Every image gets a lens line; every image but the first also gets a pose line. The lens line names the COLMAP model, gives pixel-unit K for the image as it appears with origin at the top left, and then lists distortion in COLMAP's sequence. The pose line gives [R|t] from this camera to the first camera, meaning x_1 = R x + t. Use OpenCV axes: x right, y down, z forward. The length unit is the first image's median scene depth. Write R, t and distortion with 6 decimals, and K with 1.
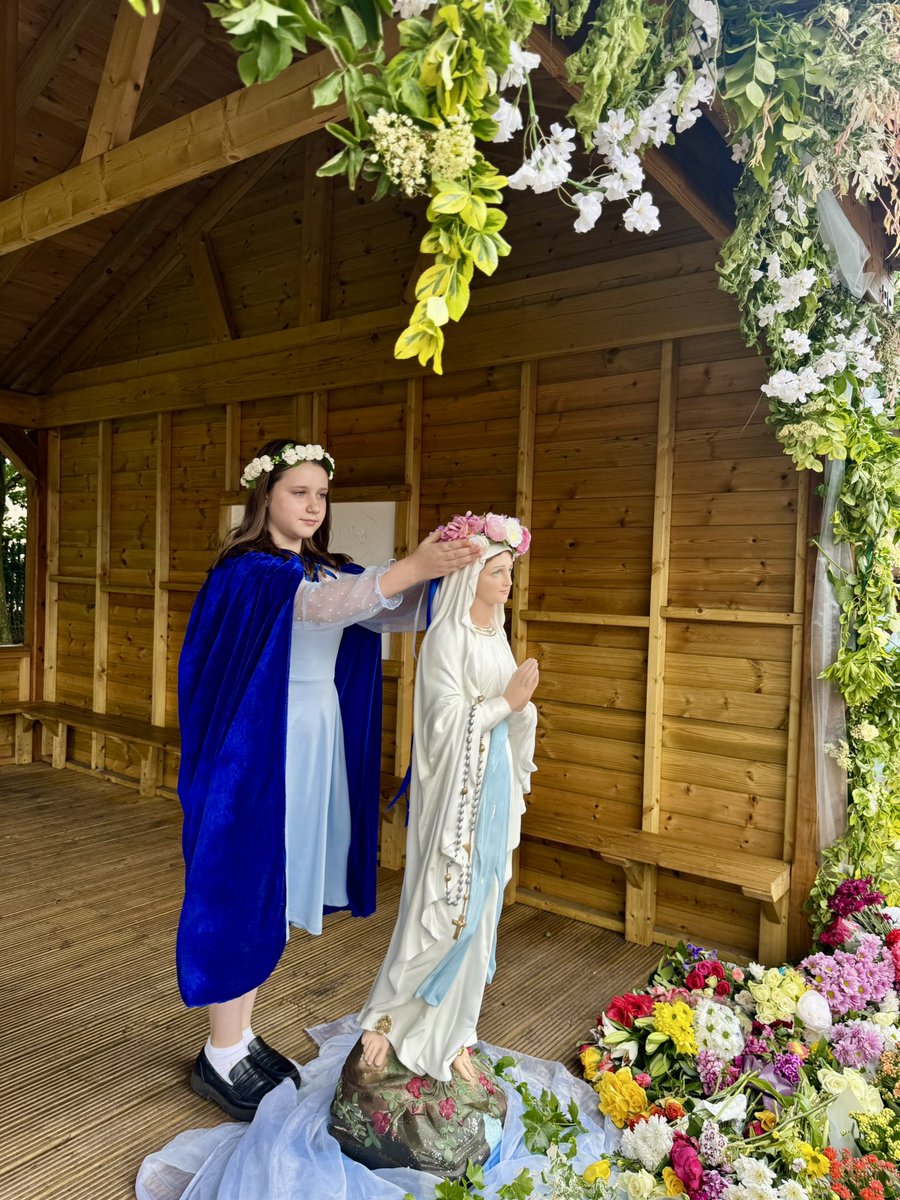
lens RADIAL K [[849.1, 0, 450.0], [0, 849.1, 600.0], [0, 0, 1]] dist [0.010552, -0.044802]
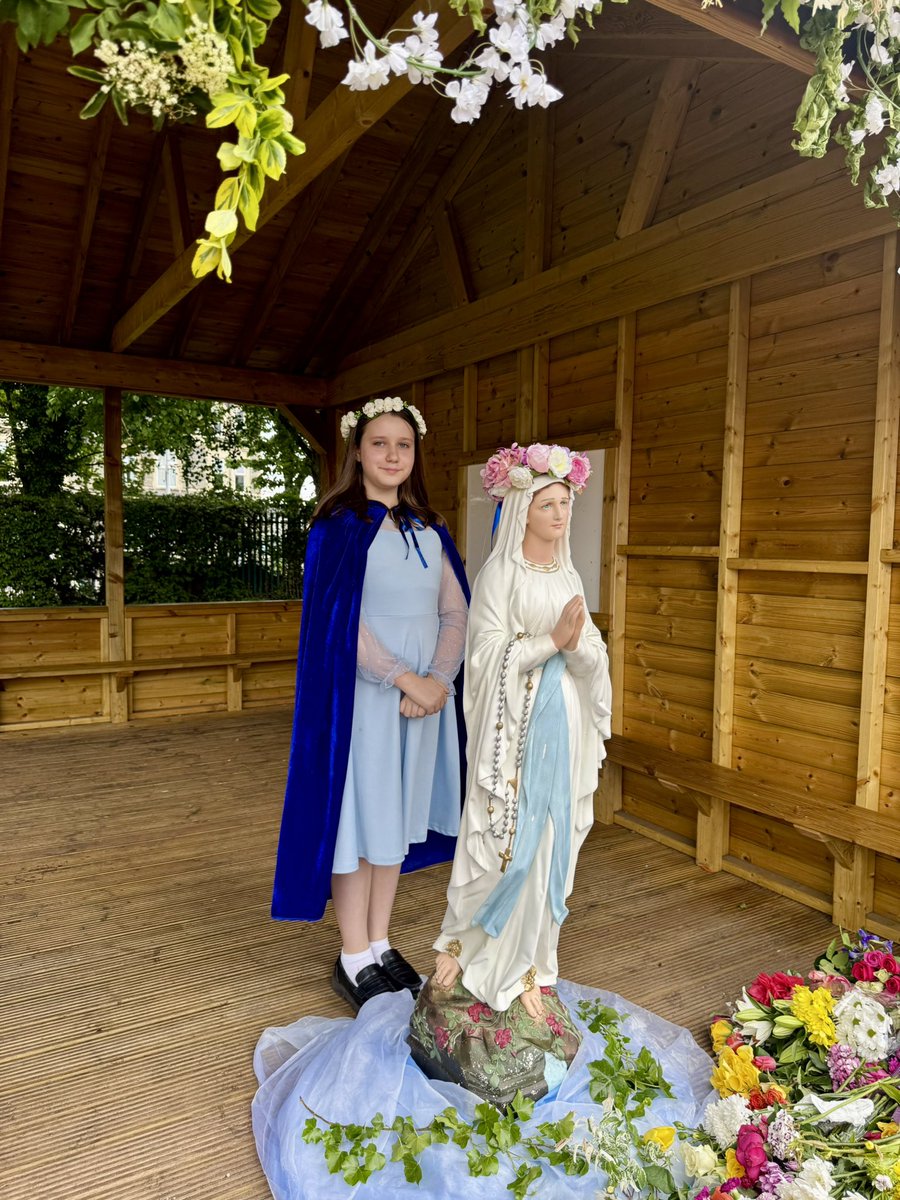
lens RADIAL K [[847.7, 0, 447.8], [0, 847.7, 614.7], [0, 0, 1]] dist [0.002036, -0.041716]
pose [[0.917566, 0.009097, -0.397480, 0.255947], [0.013550, 0.998442, 0.054130, 0.028719], [0.397353, -0.055054, 0.916013, 0.055526]]
